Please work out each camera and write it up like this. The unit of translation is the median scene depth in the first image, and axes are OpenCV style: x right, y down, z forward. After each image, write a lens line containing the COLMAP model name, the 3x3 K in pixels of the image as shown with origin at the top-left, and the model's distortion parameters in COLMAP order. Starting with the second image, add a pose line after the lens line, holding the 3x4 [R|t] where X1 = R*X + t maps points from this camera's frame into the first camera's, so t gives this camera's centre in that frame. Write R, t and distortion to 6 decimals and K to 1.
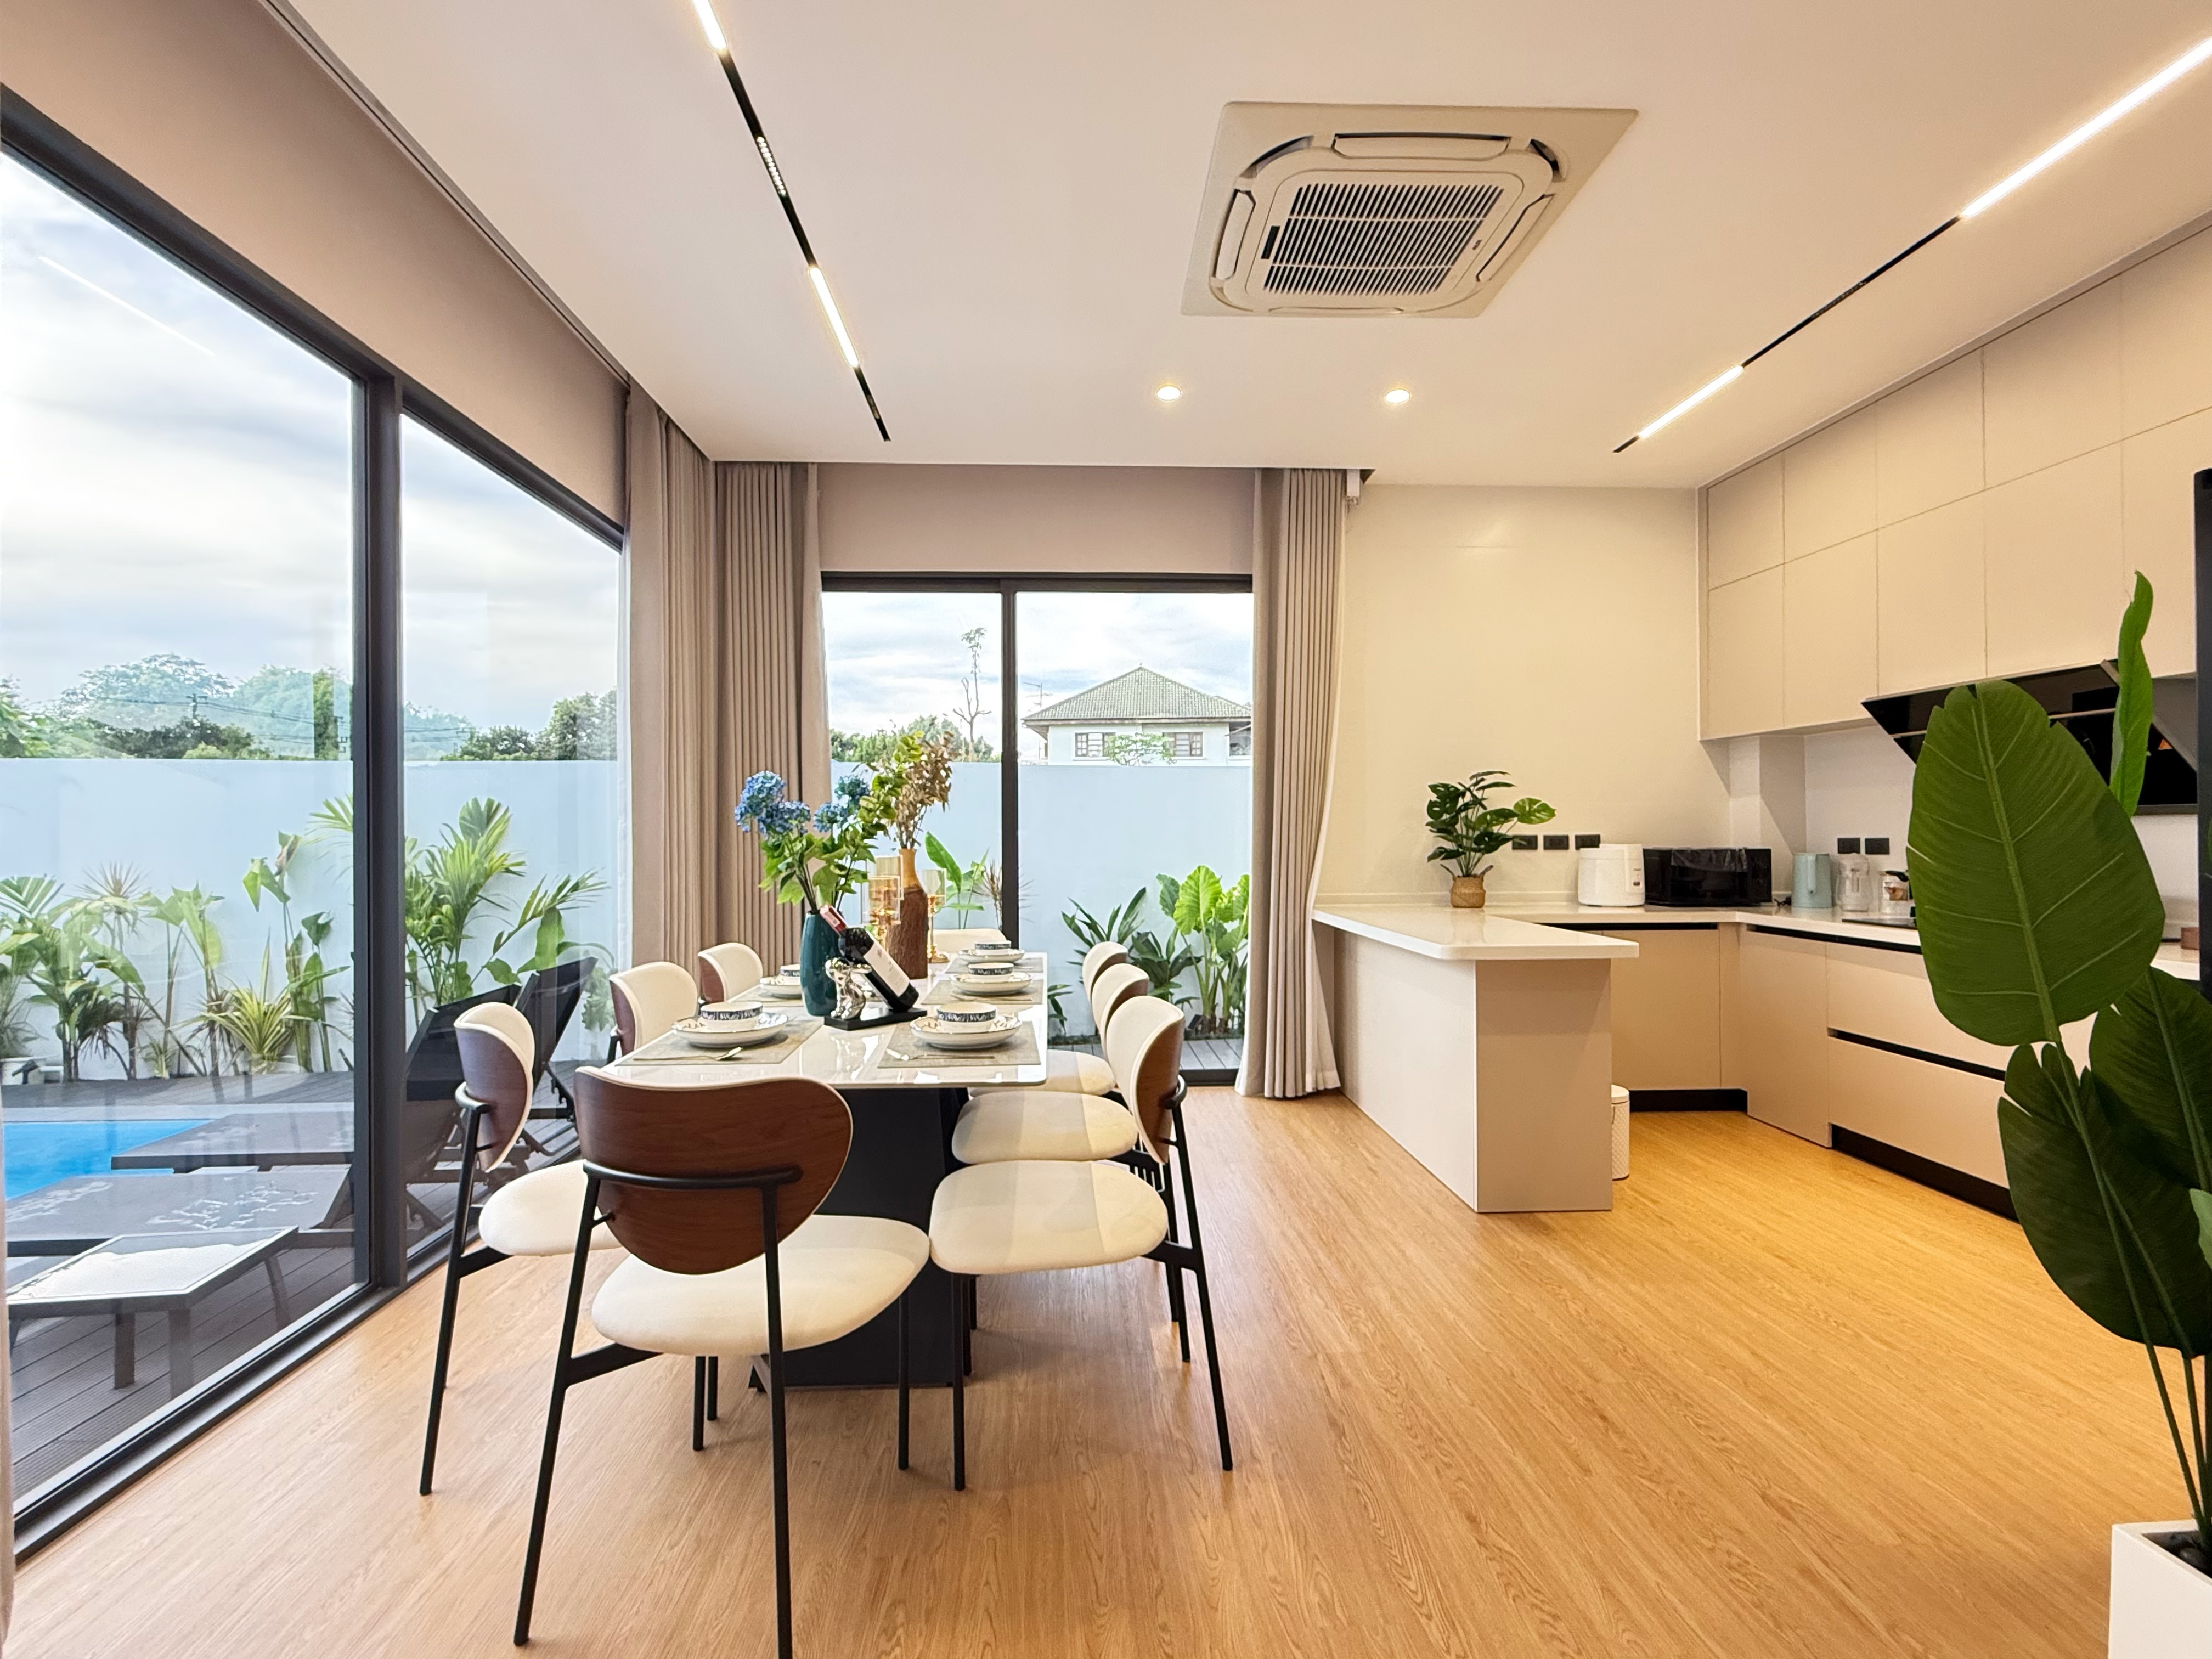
lens RADIAL K [[1077.4, 0, 1106.0], [0, 1077.4, 829.5], [0, 0, 1]] dist [-0.000291, -0.000070]
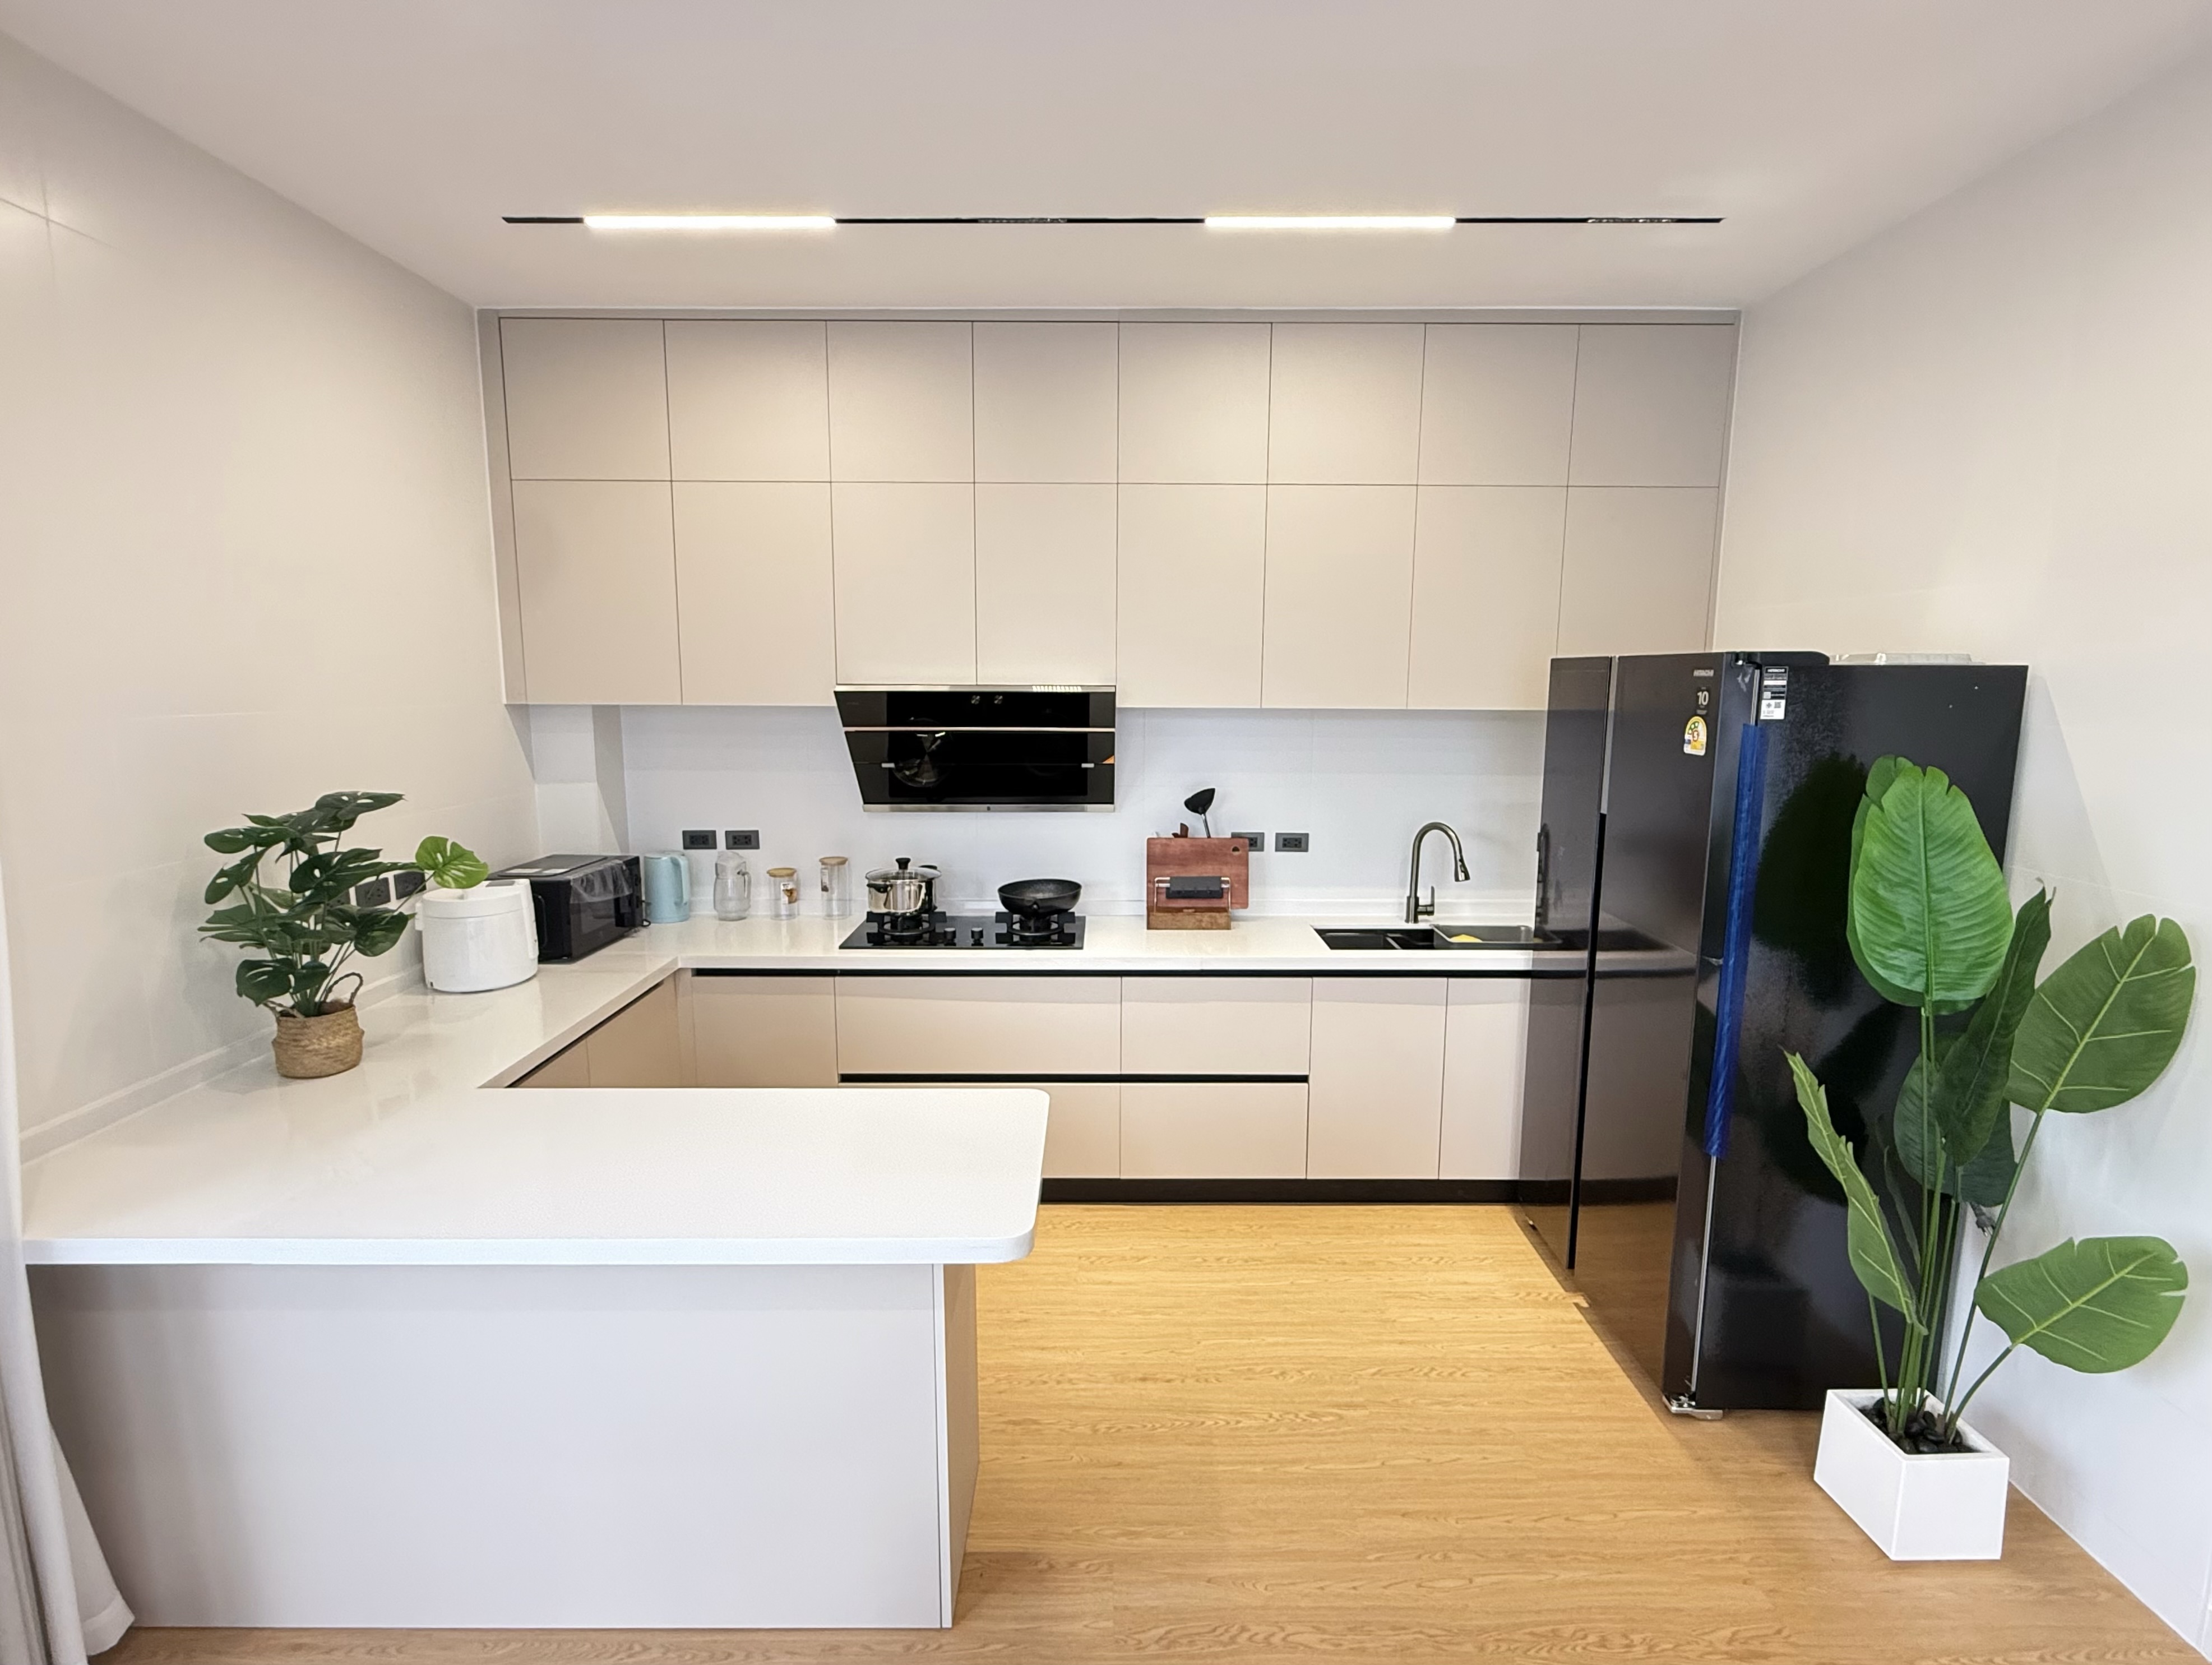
lens RADIAL K [[1077.4, 0, 1106.0], [0, 1077.4, 832.5], [0, 0, 1]] dist [-0.000291, -0.000070]
pose [[0.048188, -0.143248, 0.988513, -0.123402], [-0.008029, 0.989575, 0.143793, -0.115675], [-0.998806, -0.014866, 0.046535, 0.660681]]
